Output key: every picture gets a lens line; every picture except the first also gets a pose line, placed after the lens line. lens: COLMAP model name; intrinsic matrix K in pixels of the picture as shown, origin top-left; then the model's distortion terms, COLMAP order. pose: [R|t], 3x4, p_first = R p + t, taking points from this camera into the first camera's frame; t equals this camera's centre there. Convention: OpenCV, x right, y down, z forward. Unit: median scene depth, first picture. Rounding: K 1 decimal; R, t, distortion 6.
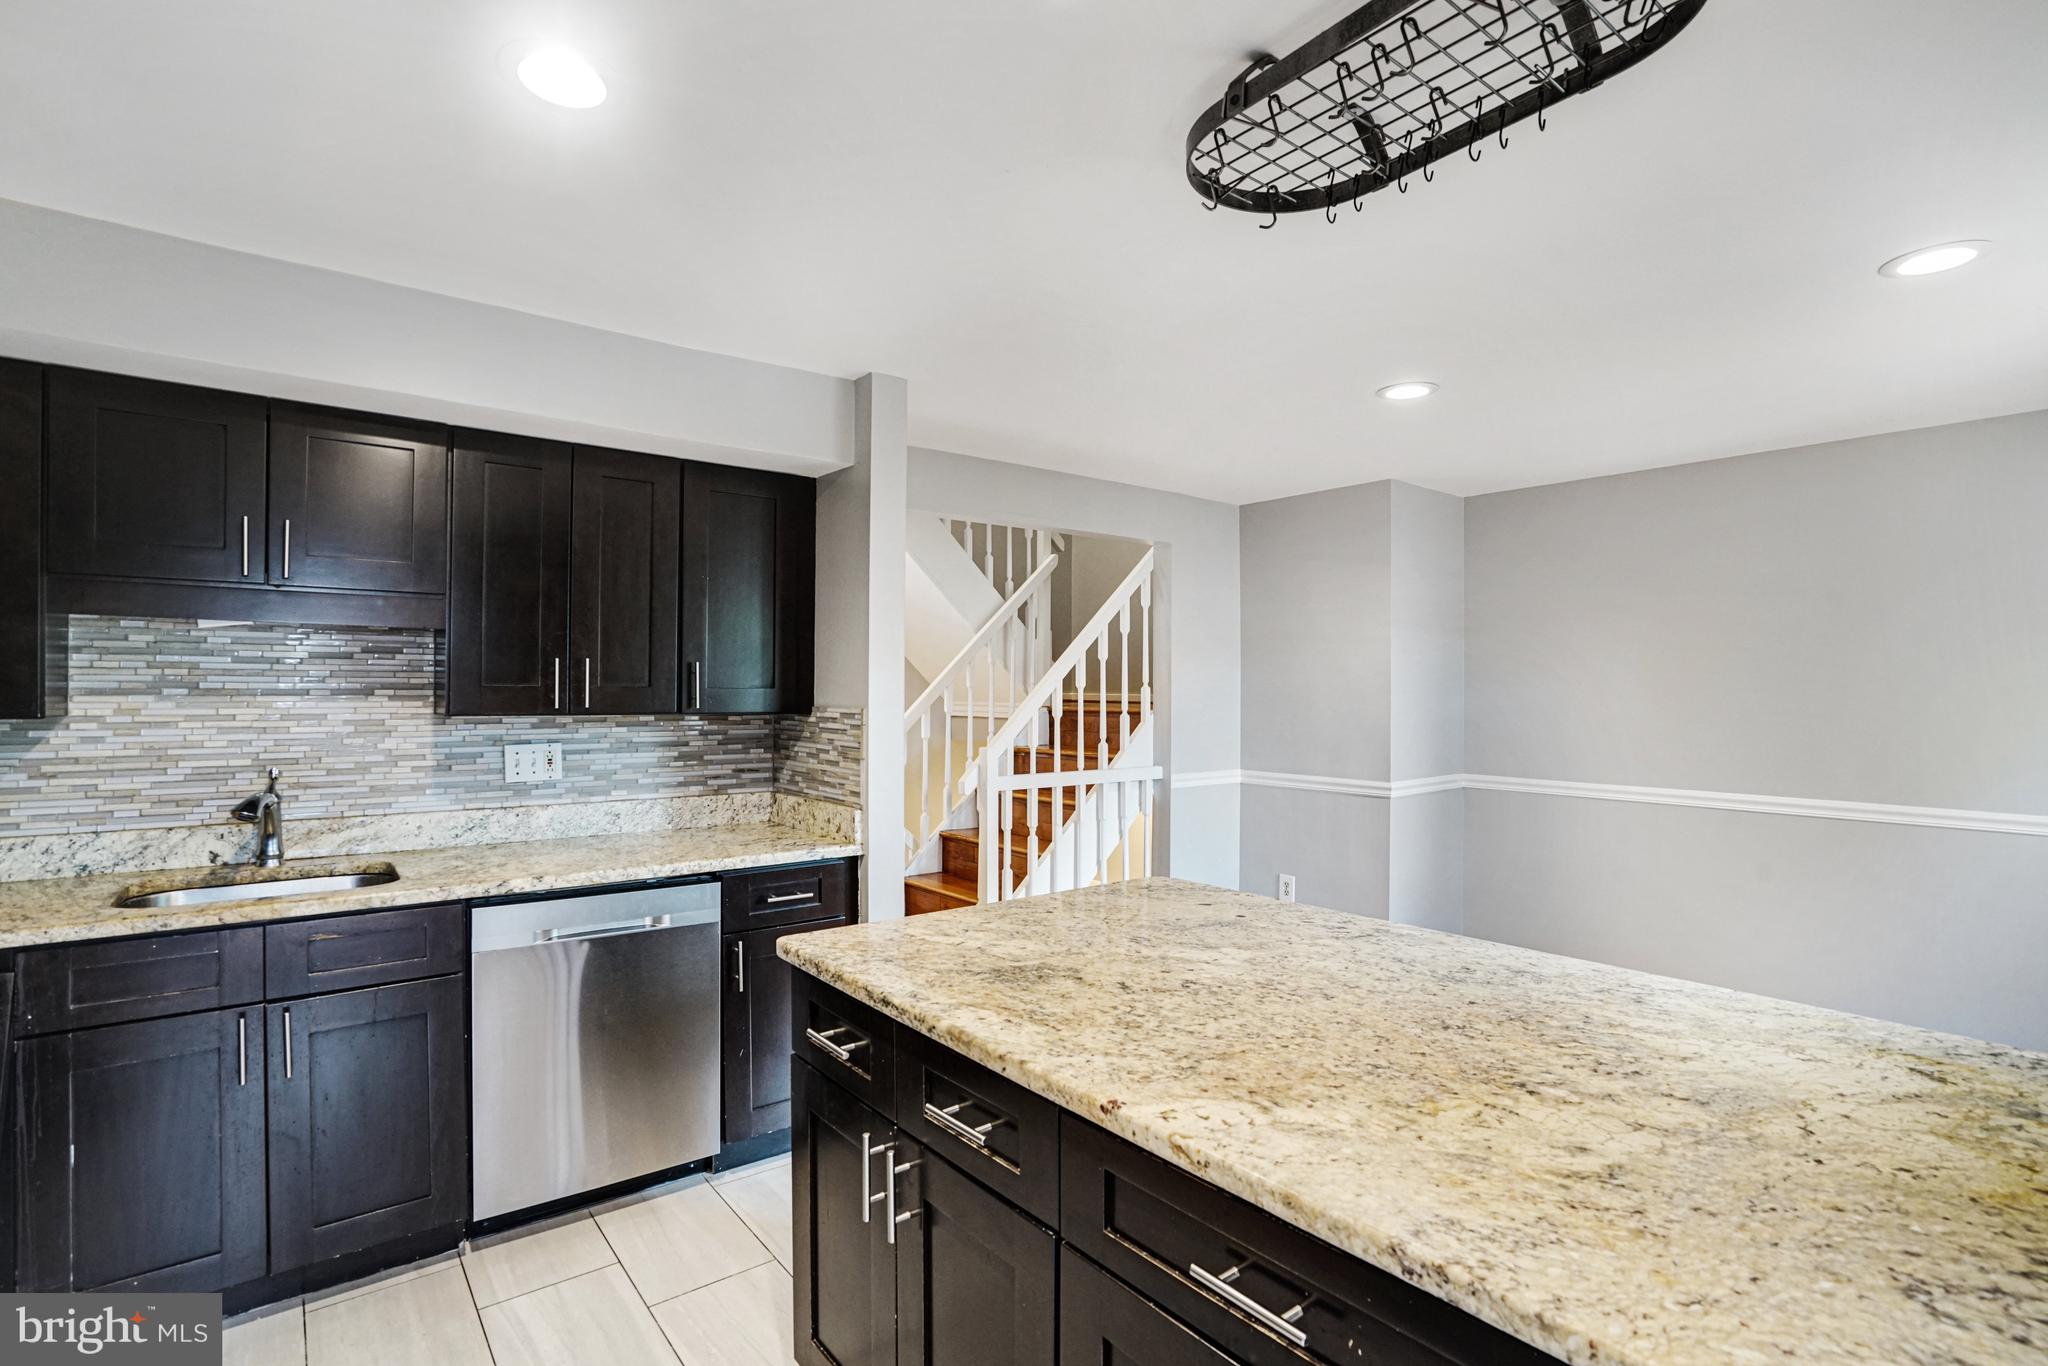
lens RADIAL K [[952.2, 0, 998.9], [0, 952.2, 682.9], [0, 0, 1]] dist [-0.051549, 0.019525]
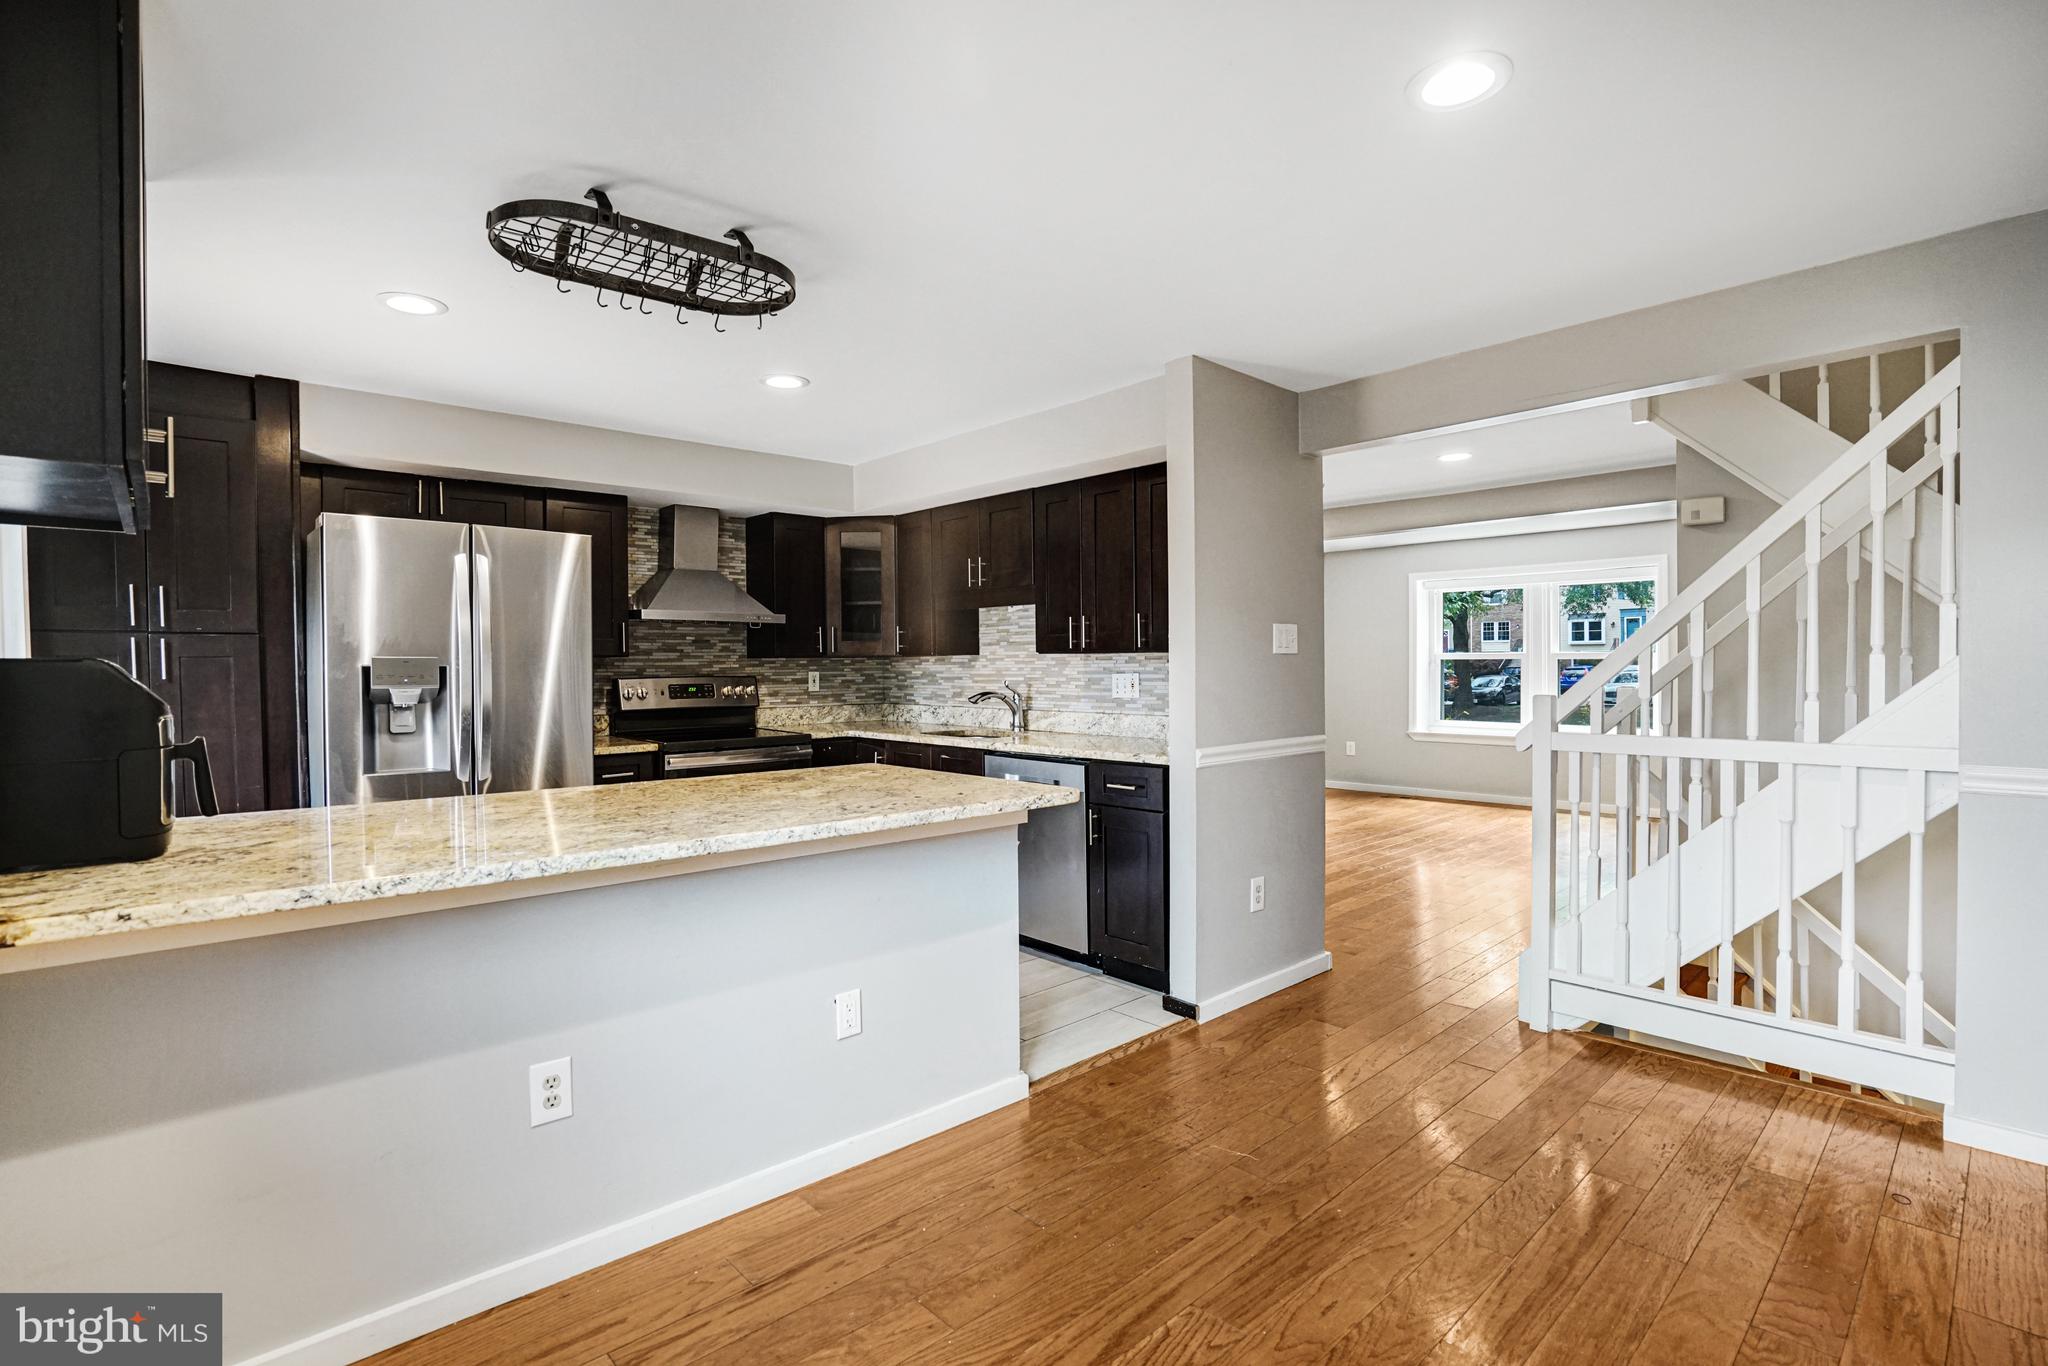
lens RADIAL K [[952.2, 0, 998.9], [0, 952.2, 682.9], [0, 0, 1]] dist [-0.051549, 0.019525]
pose [[0.075099, 0.014067, -0.997077, 1.093350], [0.017084, 0.999736, 0.015391, 0.057012], [0.997030, -0.018190, 0.074838, 0.731479]]
